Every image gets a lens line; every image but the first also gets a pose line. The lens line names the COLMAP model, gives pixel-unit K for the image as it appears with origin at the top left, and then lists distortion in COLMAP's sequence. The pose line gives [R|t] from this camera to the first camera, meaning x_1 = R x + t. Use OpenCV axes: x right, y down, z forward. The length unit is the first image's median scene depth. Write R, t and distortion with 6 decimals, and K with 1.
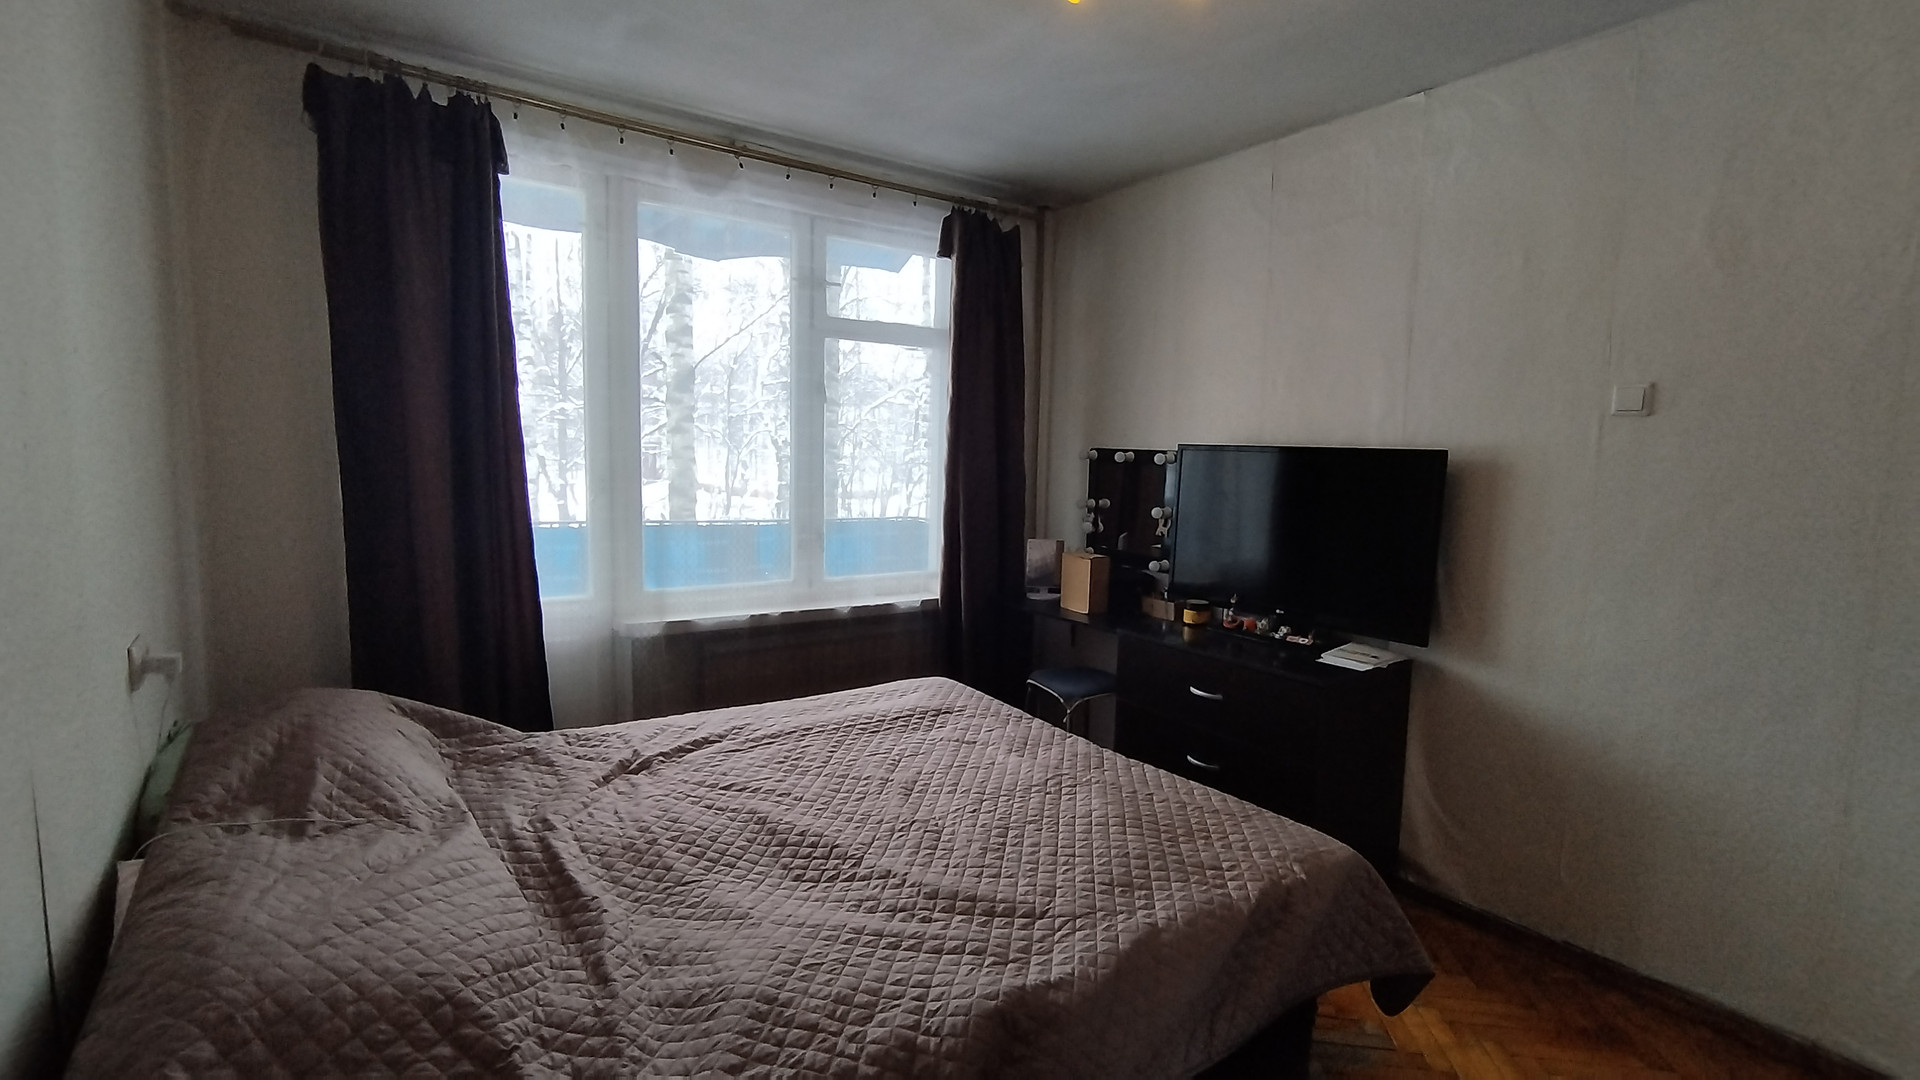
lens RADIAL K [[887.3, 0, 969.5], [0, 887.3, 536.9], [0, 0, 1]] dist [0.001007, -0.000569]
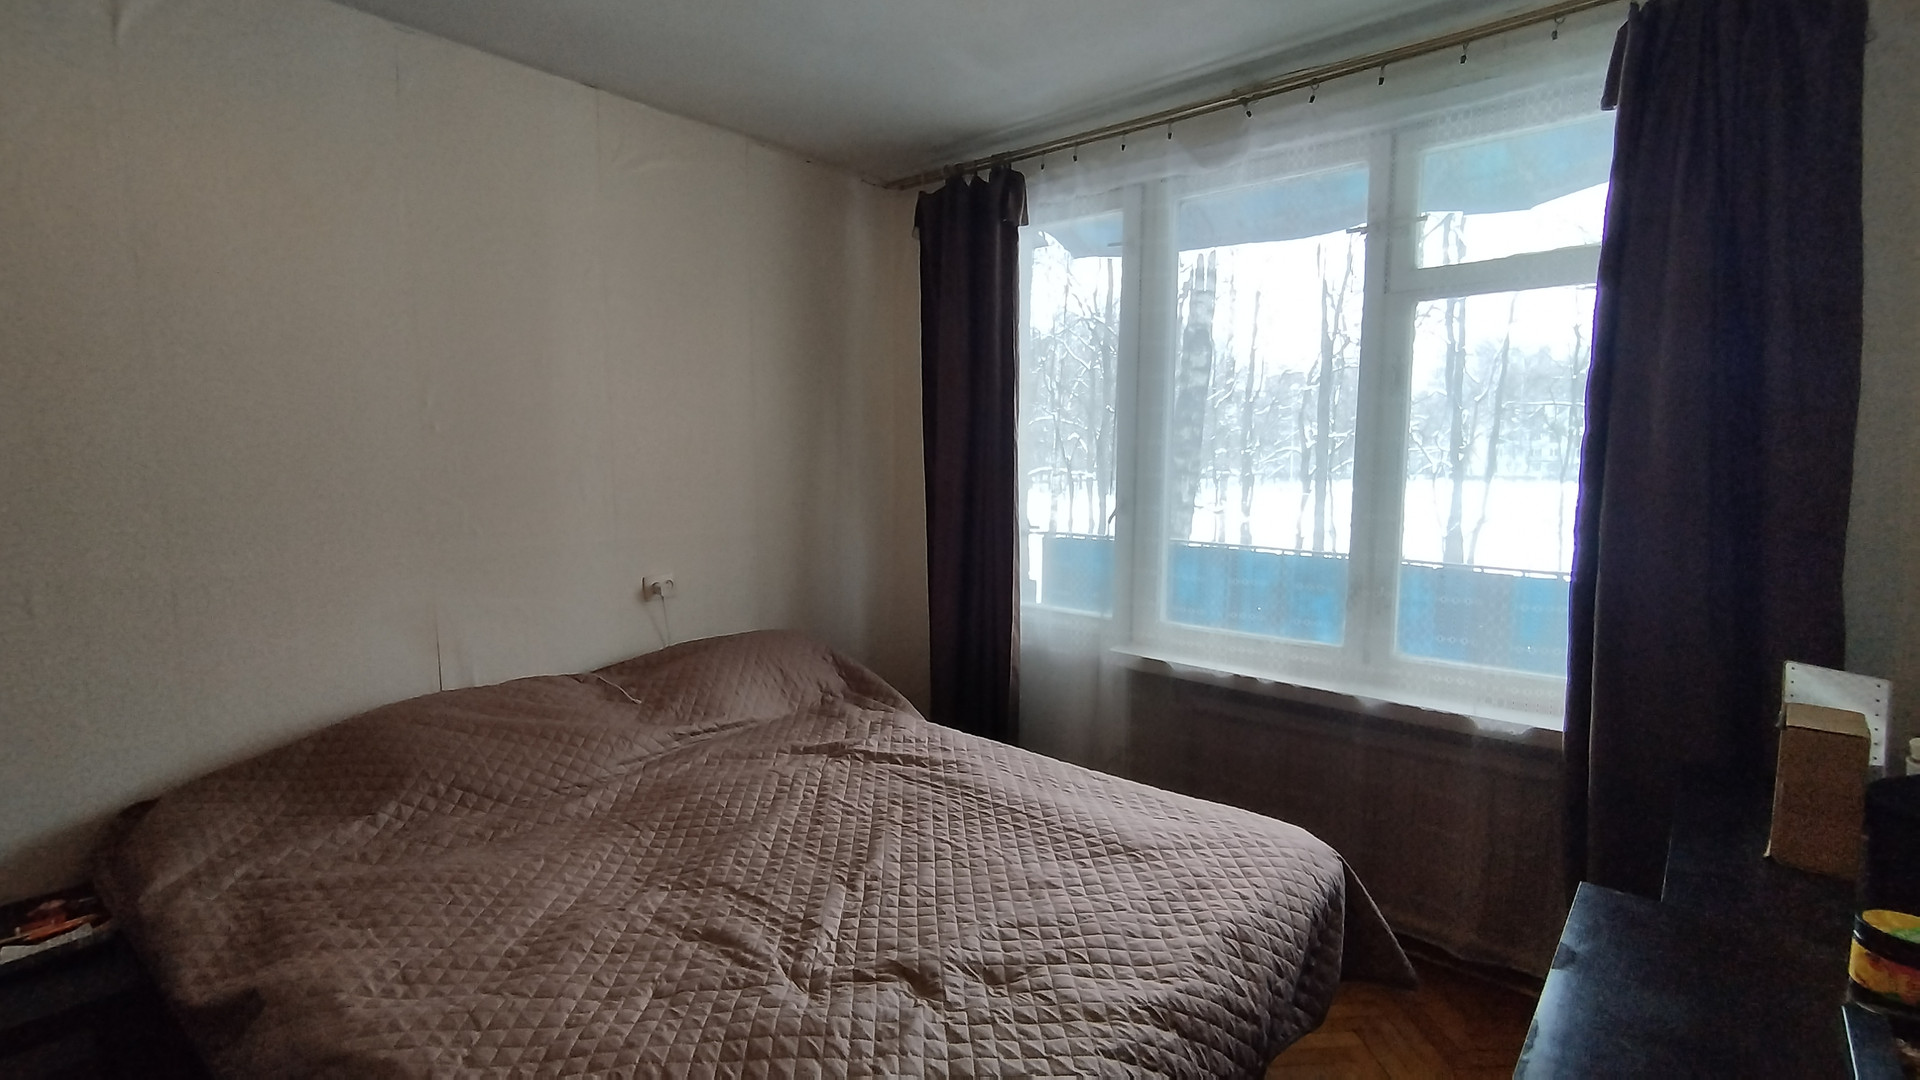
lens RADIAL K [[887.3, 0, 969.5], [0, 887.3, 536.9], [0, 0, 1]] dist [0.001007, -0.000569]
pose [[0.220367, 0.068049, -0.973040, 0.504630], [-0.093078, 0.994478, 0.048469, -0.054814], [0.970966, 0.079888, 0.225484, 0.619259]]
